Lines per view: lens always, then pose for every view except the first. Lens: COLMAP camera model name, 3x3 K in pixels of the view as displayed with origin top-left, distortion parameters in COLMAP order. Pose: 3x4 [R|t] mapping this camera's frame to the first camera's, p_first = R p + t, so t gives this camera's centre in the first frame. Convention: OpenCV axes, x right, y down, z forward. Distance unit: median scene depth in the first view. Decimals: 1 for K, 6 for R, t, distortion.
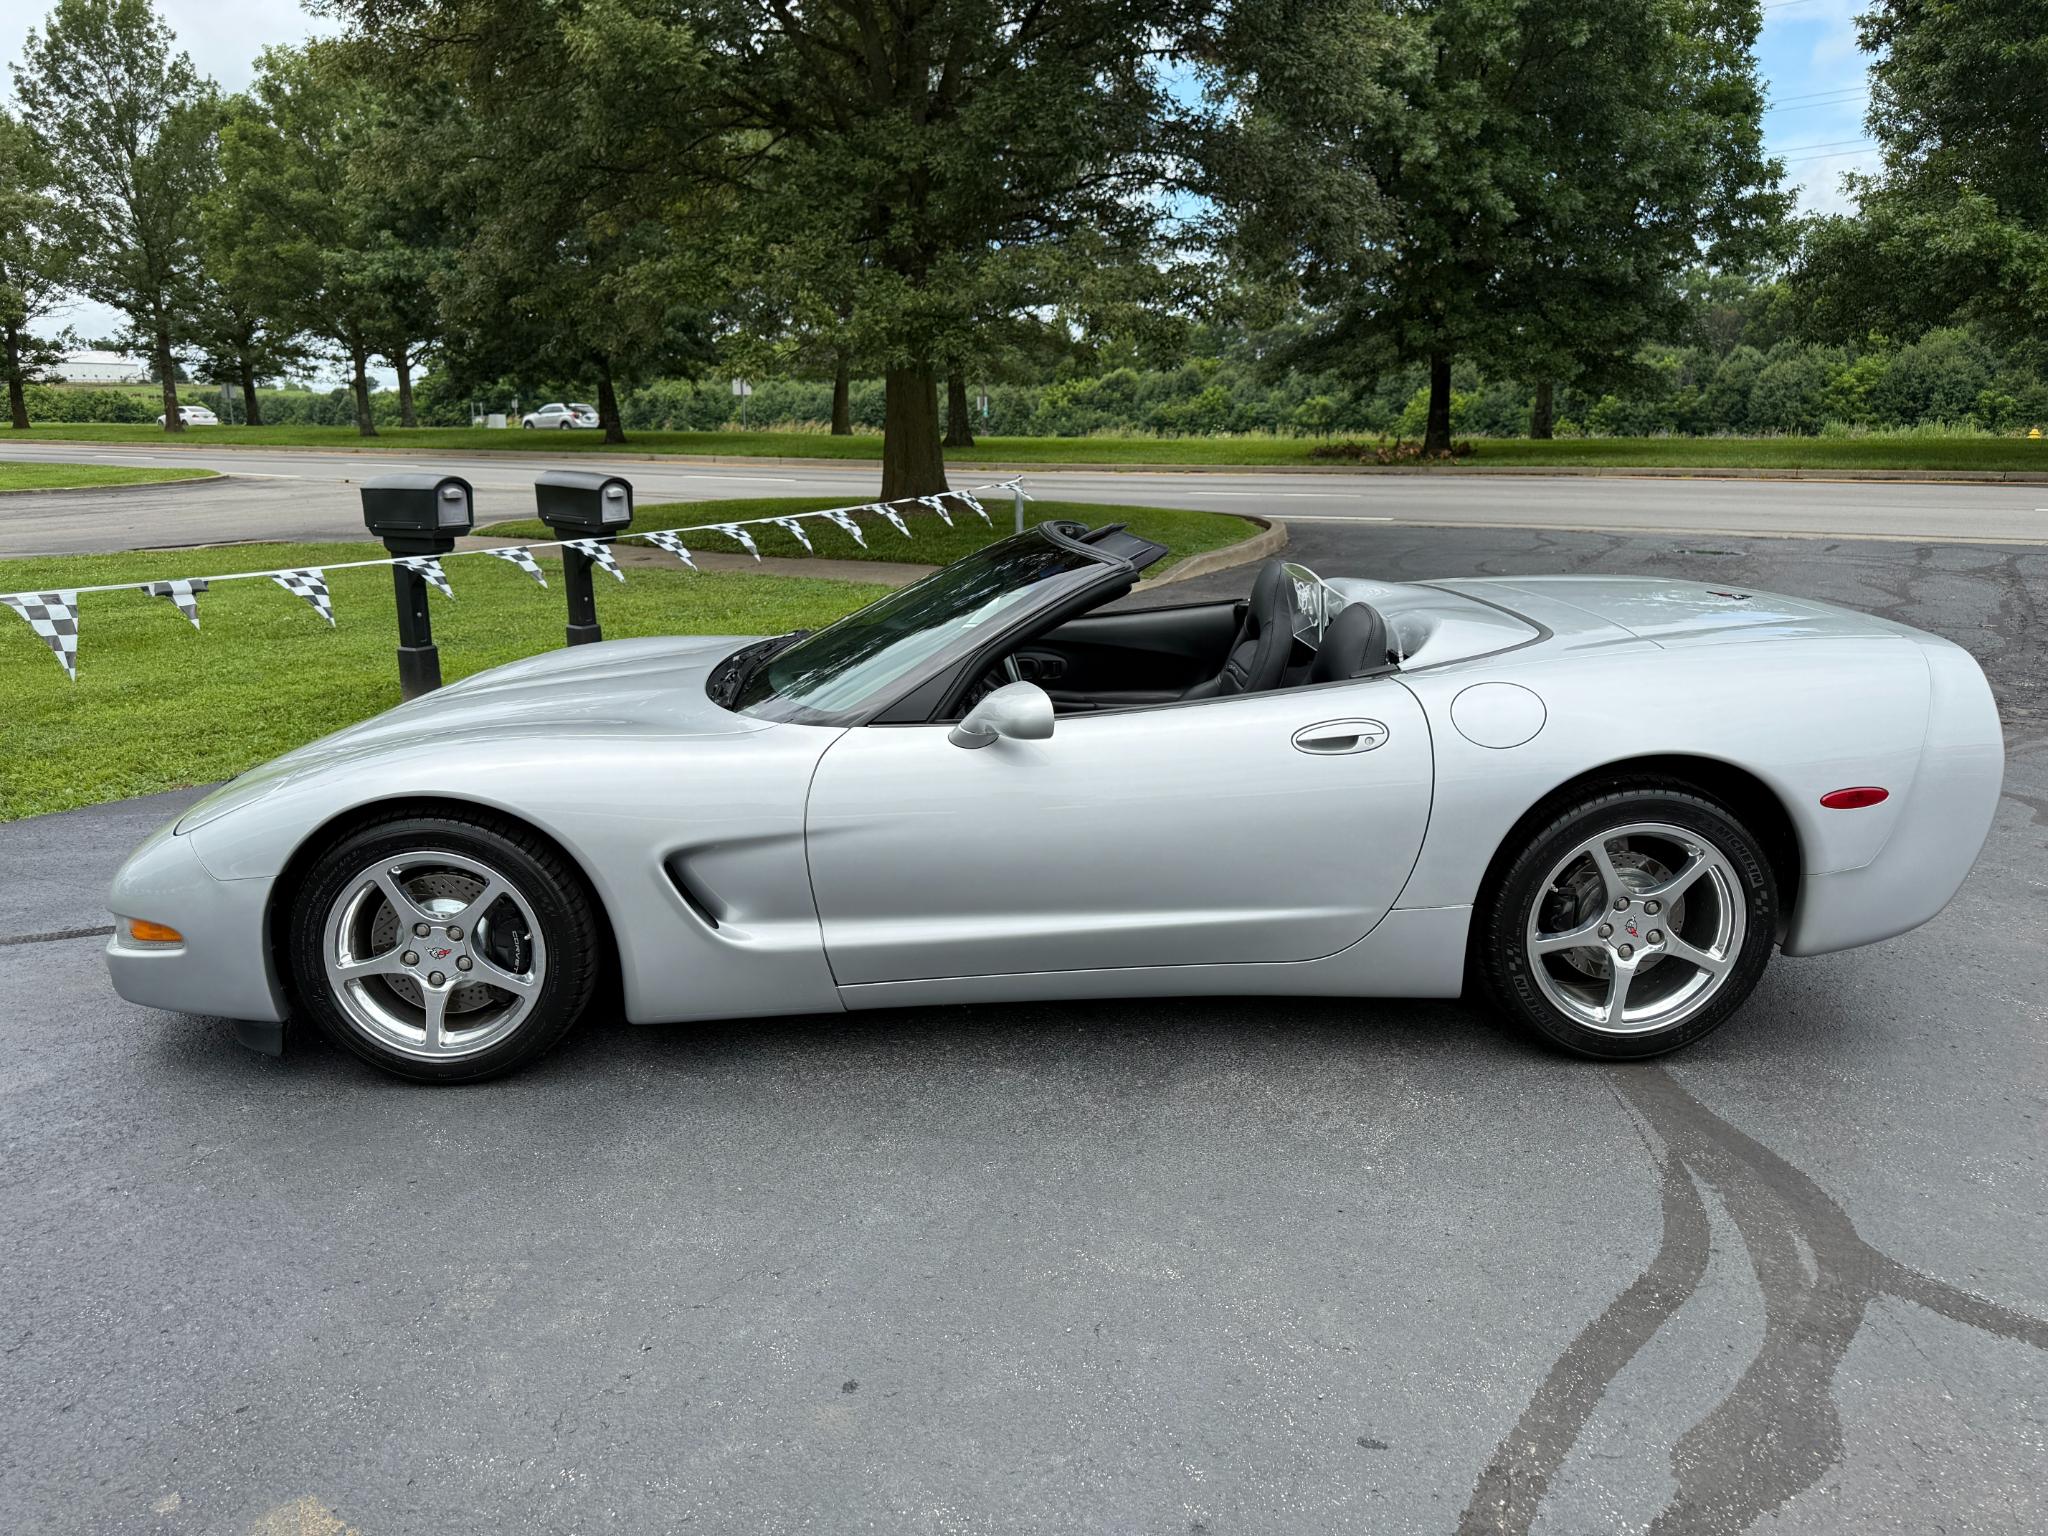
lens RADIAL K [[1453.3, 0, 1014.9], [0, 1453.3, 786.1], [0, 0, 1]] dist [0.021595, -0.025575]
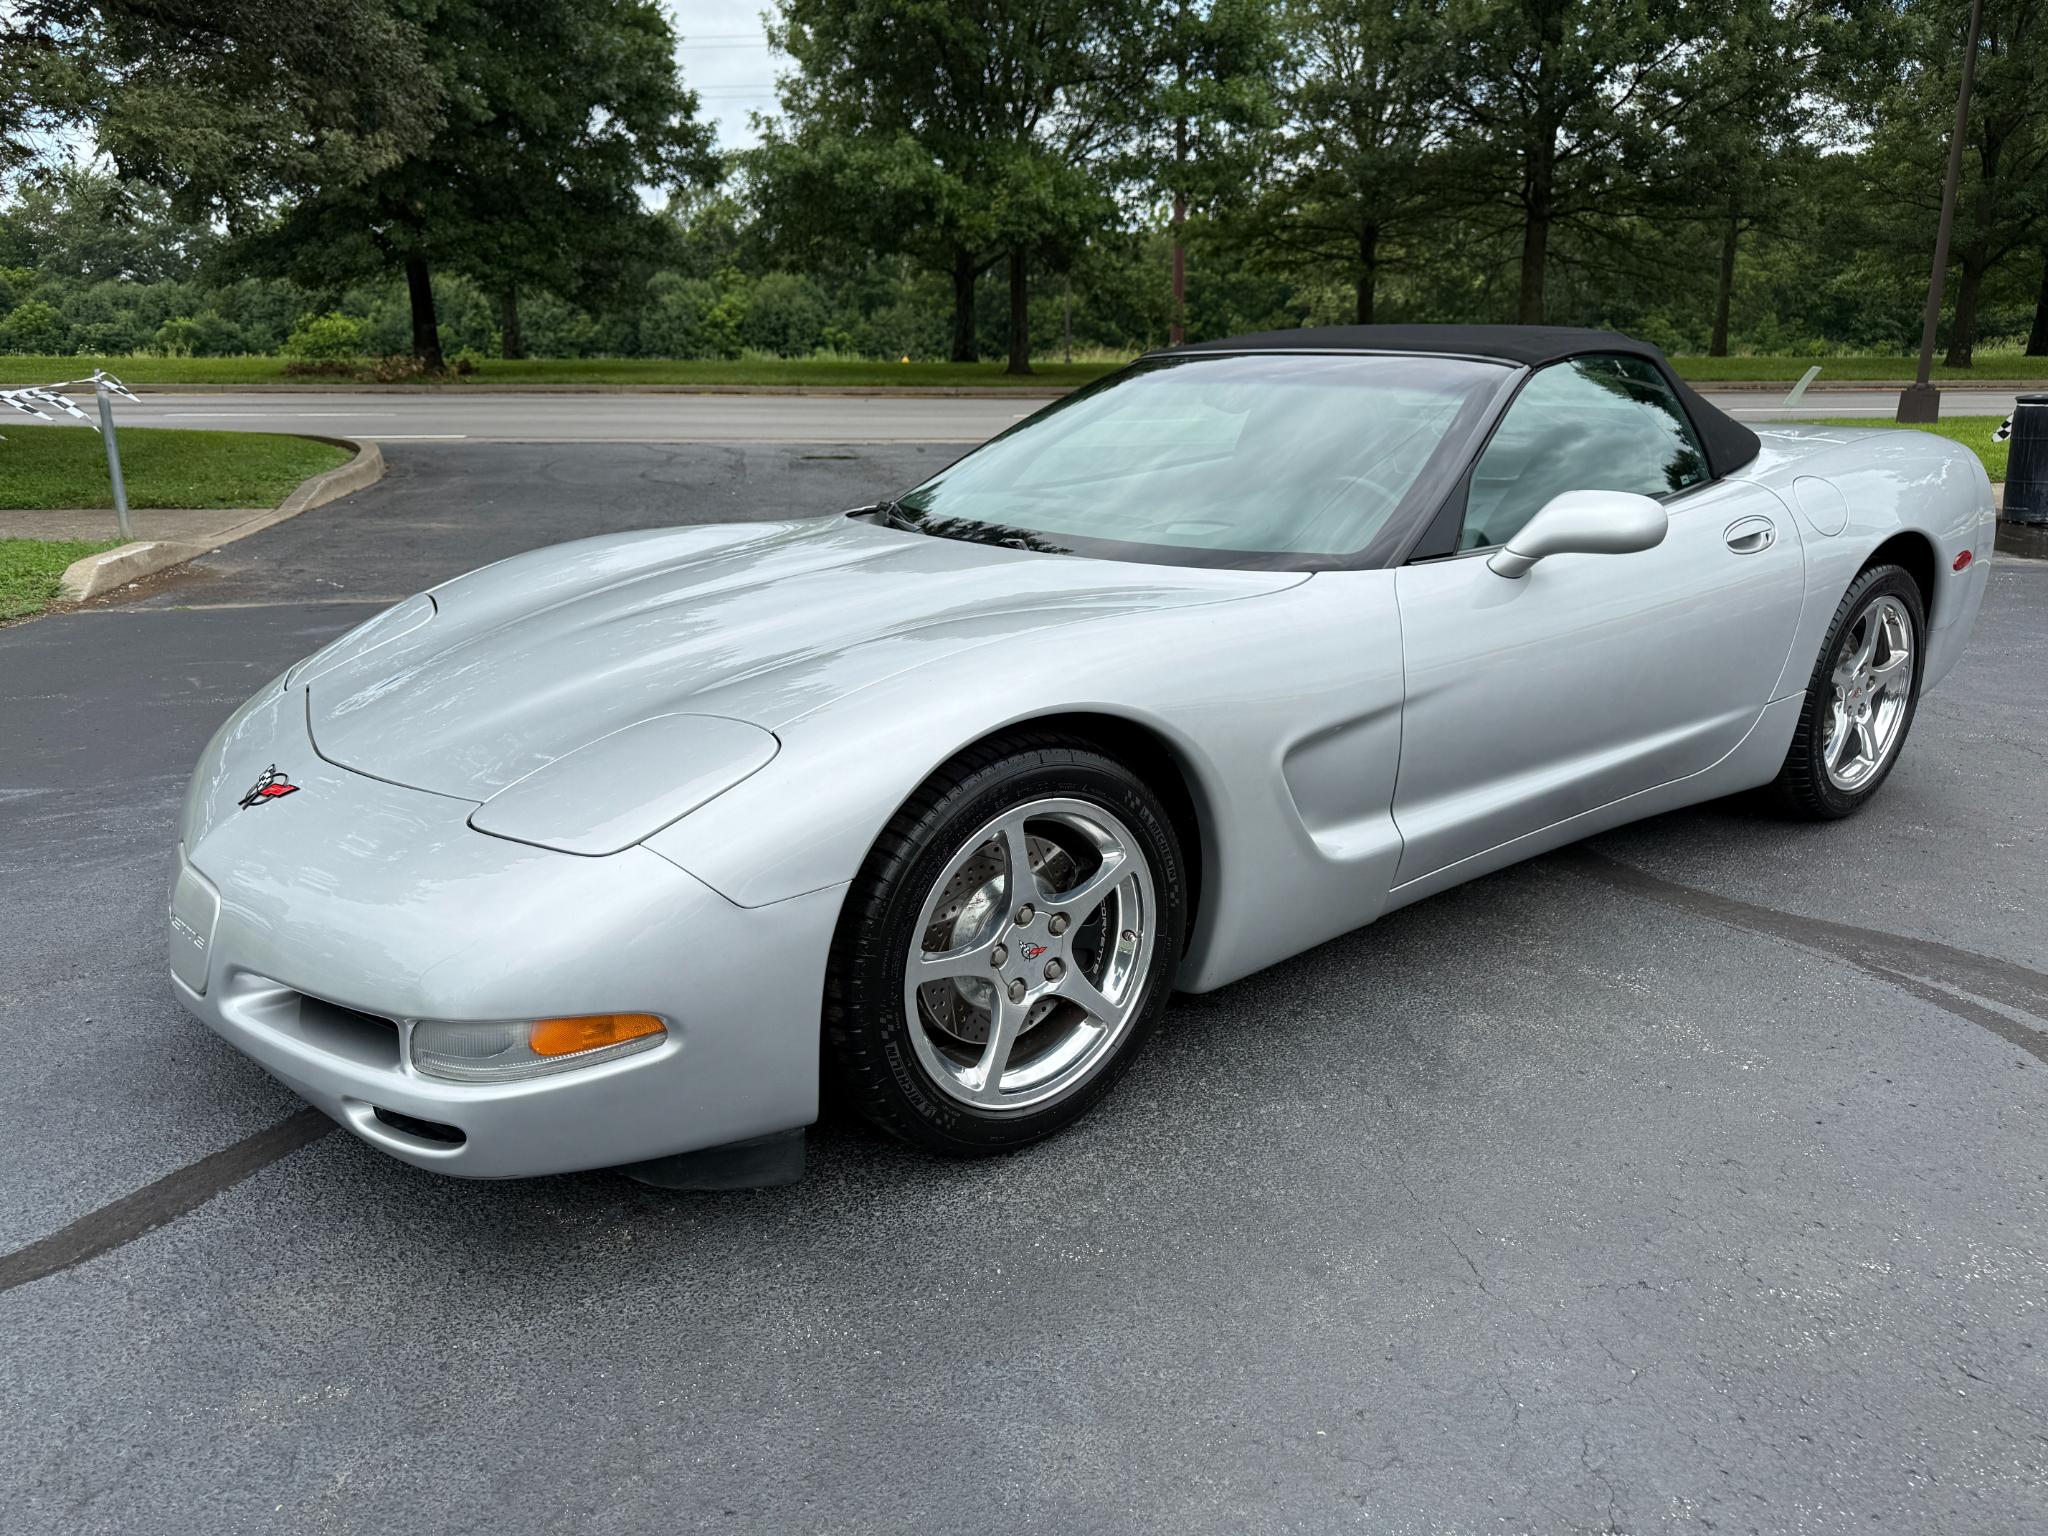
lens RADIAL K [[1453.3, 0, 1026.2], [0, 1453.3, 777.8], [0, 0, 1]] dist [0.021595, -0.025575]
pose [[0.752590, -0.177018, 0.634250, -0.065330], [0.152855, 0.983843, 0.093213, -0.005381], [-0.640503, 0.026797, 0.767488, 0.067783]]
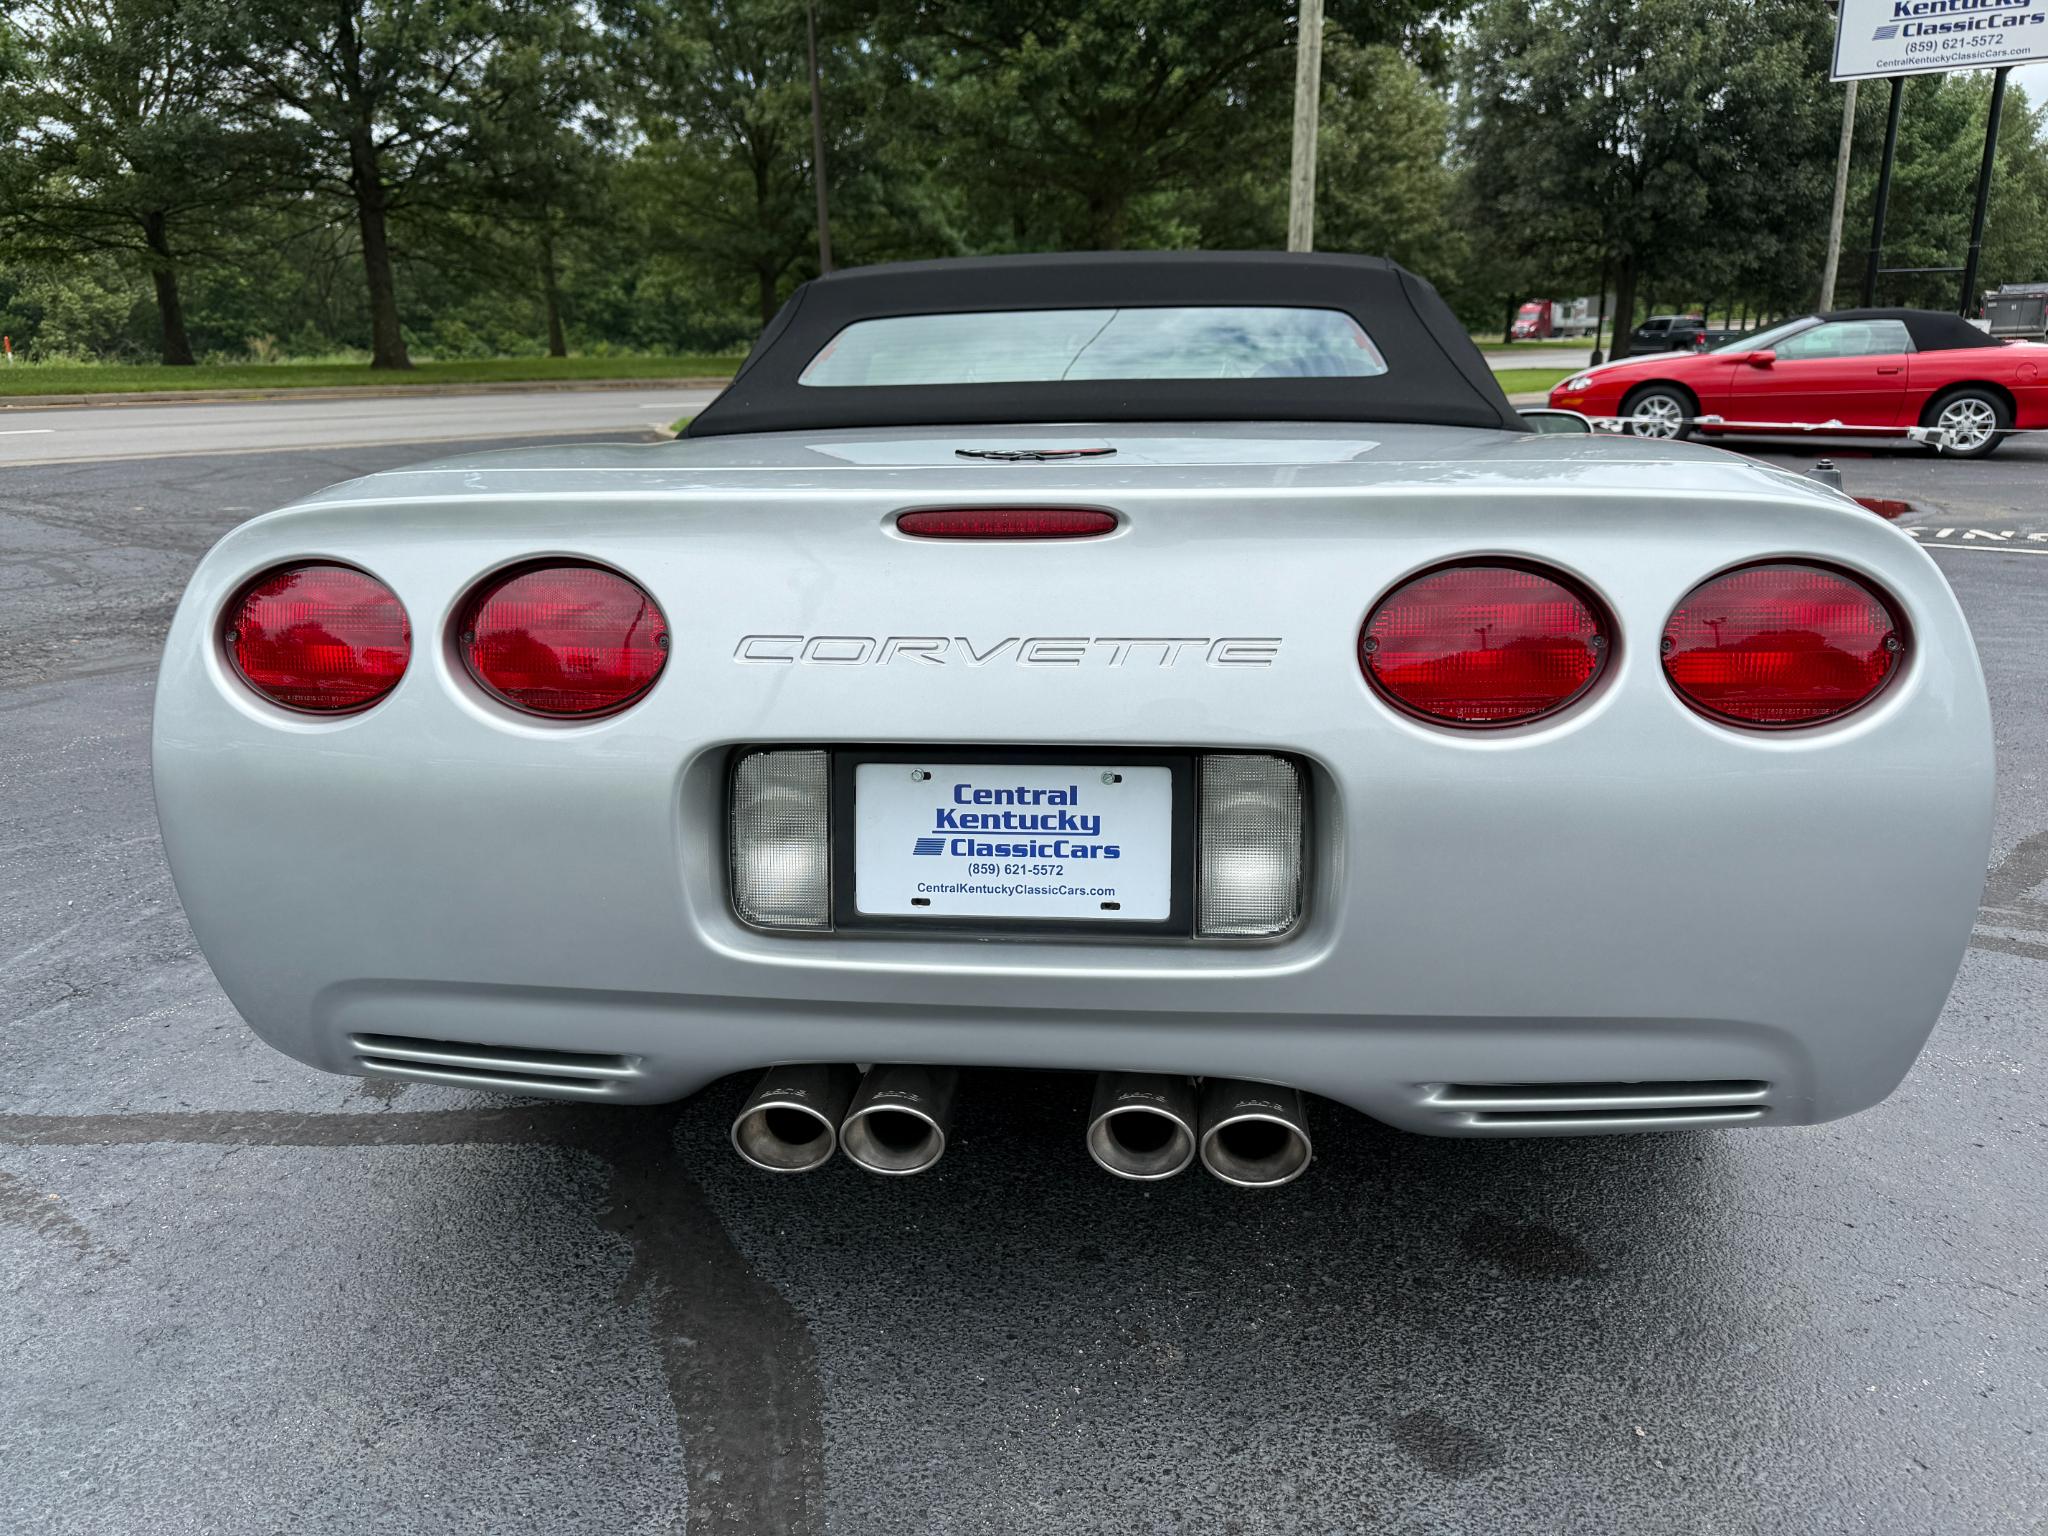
lens RADIAL K [[1453.3, 0, 1042.7], [0, 1453.3, 761.5], [0, 0, 1]] dist [0.021595, -0.025575]
pose [[0.073408, -0.265291, 0.961370, -0.057568], [0.254113, 0.937129, 0.239199, -0.022910], [-0.964385, 0.226738, 0.136207, 0.155994]]
